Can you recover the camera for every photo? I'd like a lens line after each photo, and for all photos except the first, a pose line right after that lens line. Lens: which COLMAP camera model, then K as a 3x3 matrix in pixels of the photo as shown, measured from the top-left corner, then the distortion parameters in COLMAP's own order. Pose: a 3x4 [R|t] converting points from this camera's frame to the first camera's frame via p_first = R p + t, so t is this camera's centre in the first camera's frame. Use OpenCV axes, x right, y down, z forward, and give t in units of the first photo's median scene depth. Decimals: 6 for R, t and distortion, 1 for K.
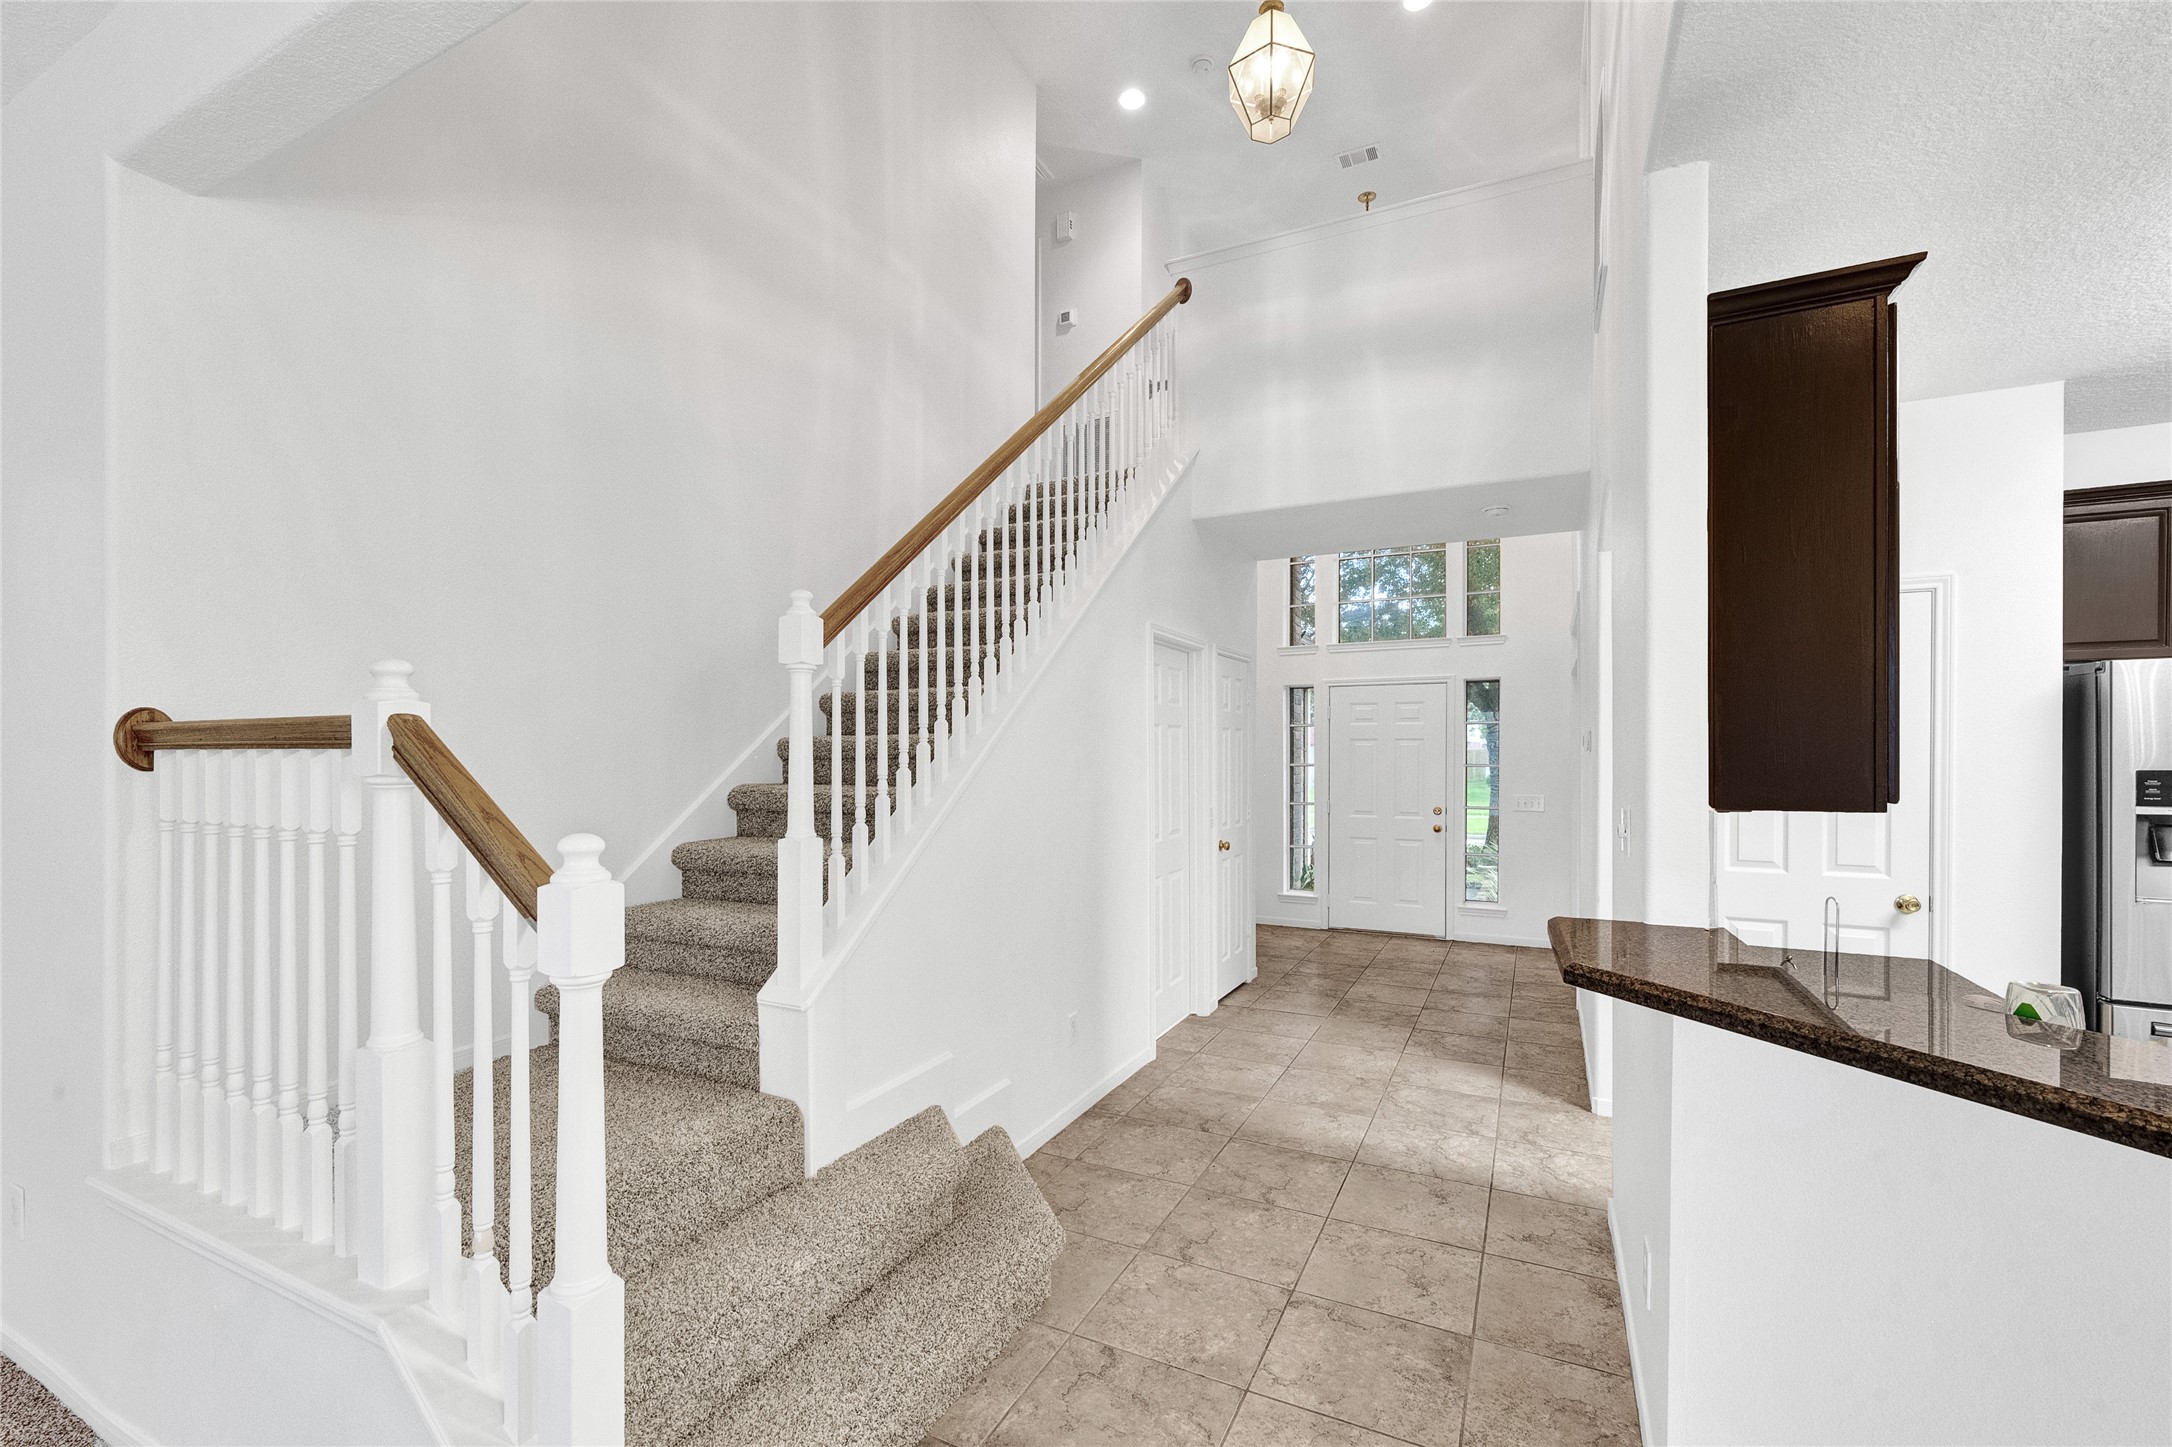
lens RADIAL K [[924.6, 0, 1067.9], [0, 924.6, 746.7], [0, 0, 1]] dist [0.002164, 0.000070]
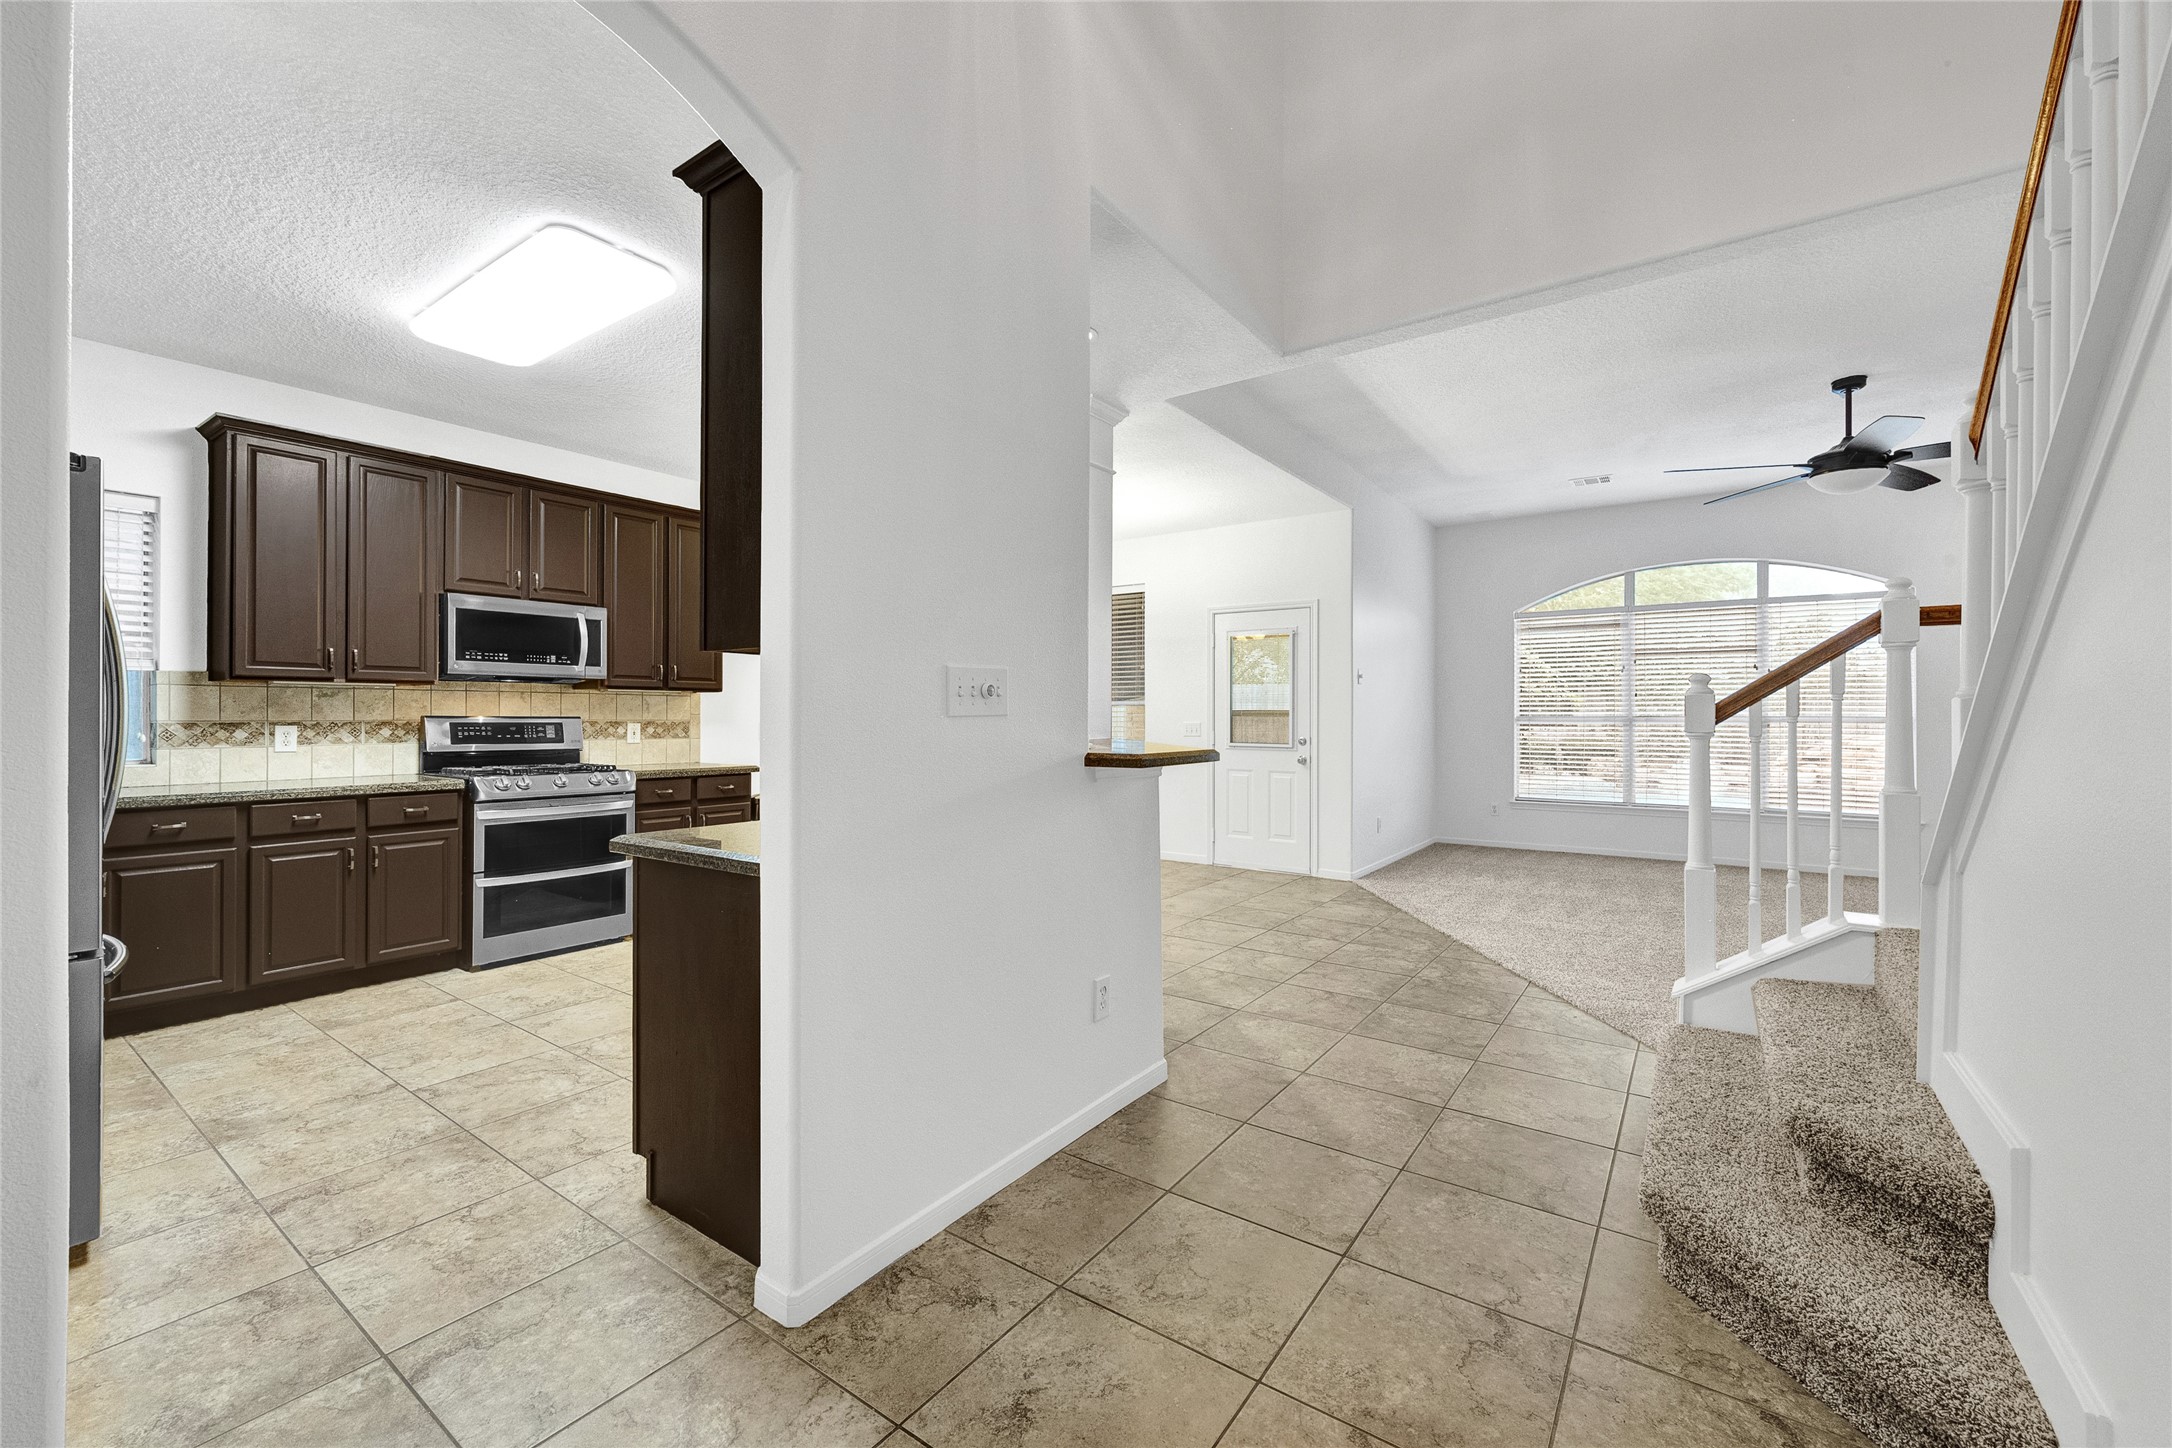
lens RADIAL K [[867.7, 0, 1092.4], [0, 867.7, 723.6], [0, 0, 1]] dist [0.002592, 0.000603]
pose [[-0.989807, -0.002412, 0.142396, 0.311399], [-0.002614, 0.999996, -0.001230, 0.107034], [-0.142392, -0.001590, -0.989809, 1.569333]]
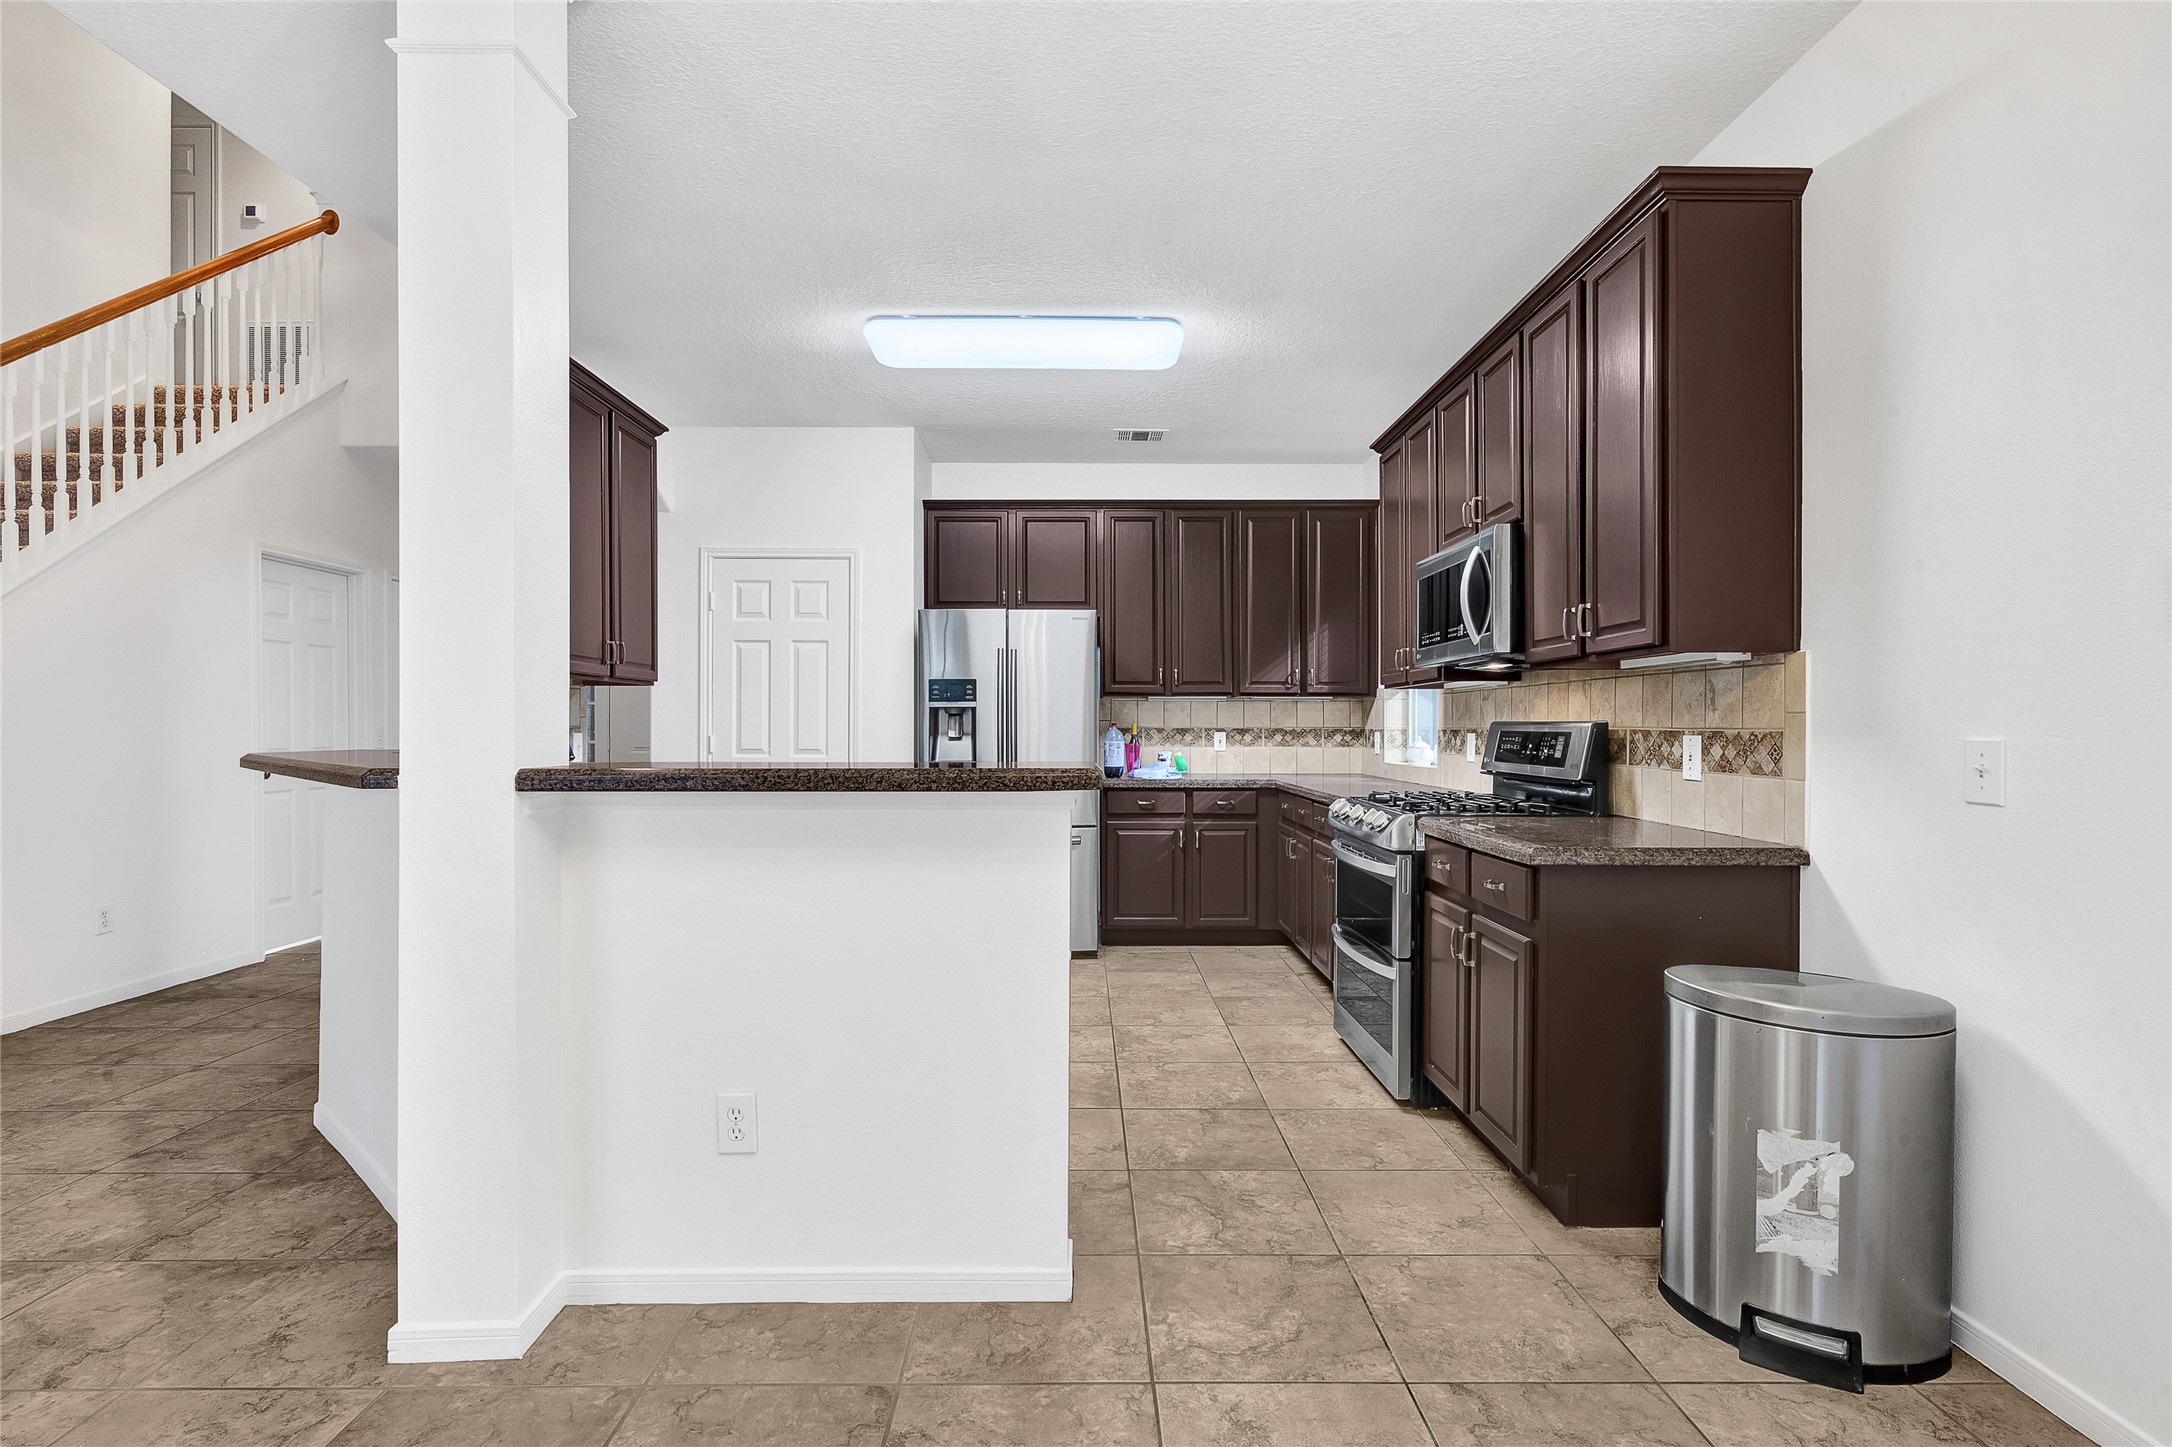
lens RADIAL K [[1049.8, 0, 1085.7], [0, 1049.8, 727.1], [0, 0, 1]] dist [0.002494, 0.000637]
pose [[0.888524, 0.001756, 0.458828, 0.573443], [-0.005510, 0.999961, 0.006842, 0.095197], [-0.458798, -0.008608, 0.888499, -0.731932]]
